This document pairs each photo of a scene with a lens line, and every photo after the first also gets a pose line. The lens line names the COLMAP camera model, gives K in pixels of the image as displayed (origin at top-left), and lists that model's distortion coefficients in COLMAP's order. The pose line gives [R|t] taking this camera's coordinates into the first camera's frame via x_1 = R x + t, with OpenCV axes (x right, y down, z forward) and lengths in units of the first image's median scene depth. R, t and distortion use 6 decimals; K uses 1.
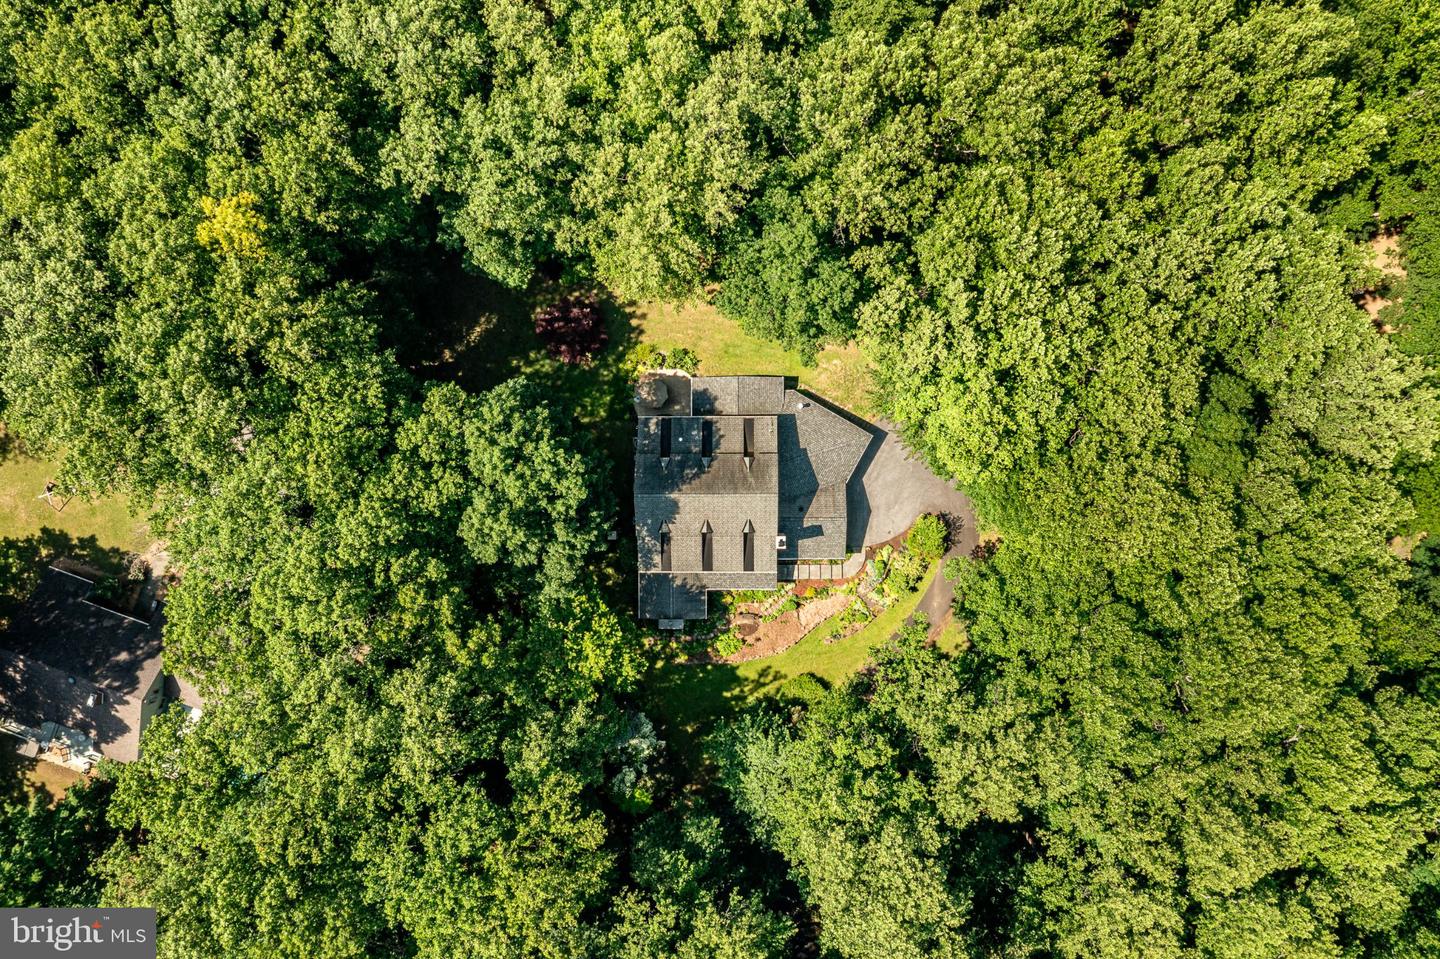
lens RADIAL K [[1140.4, 0, 718.8], [0, 1140.4, 482.0], [0, 0, 1]] dist [0.001853, 0.000682]
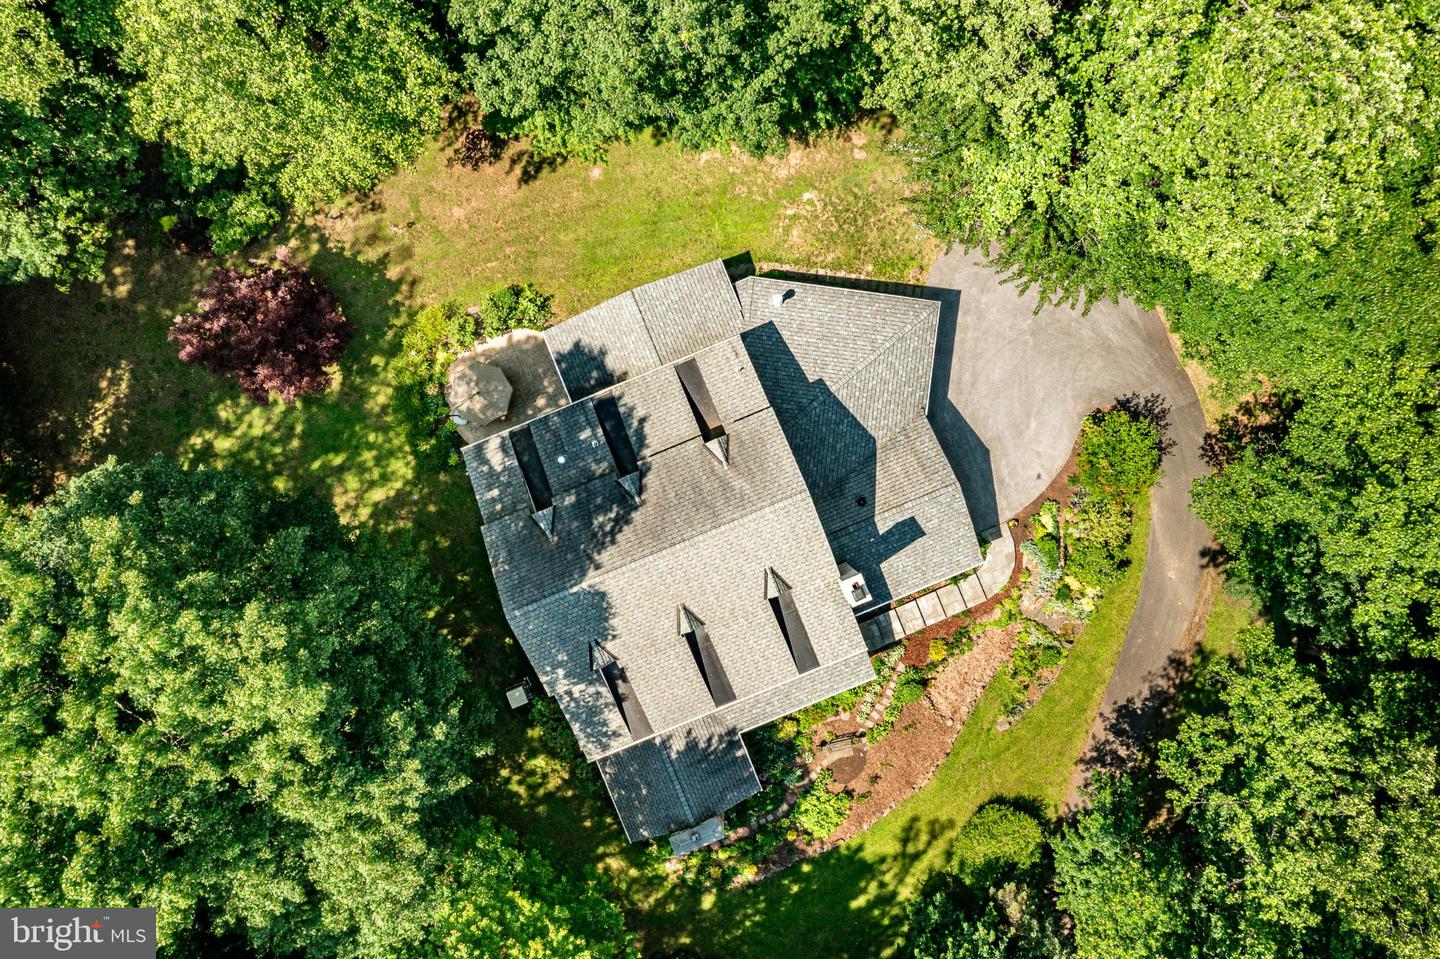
lens RADIAL K [[1140.4, 0, 719.0], [0, 1140.4, 478.6], [0, 0, 1]] dist [0.001853, 0.000682]
pose [[0.926385, -0.376295, 0.014568, 0.014288], [0.376453, 0.926380, -0.010165, -0.002018], [-0.009671, 0.014900, 0.999842, 0.521013]]
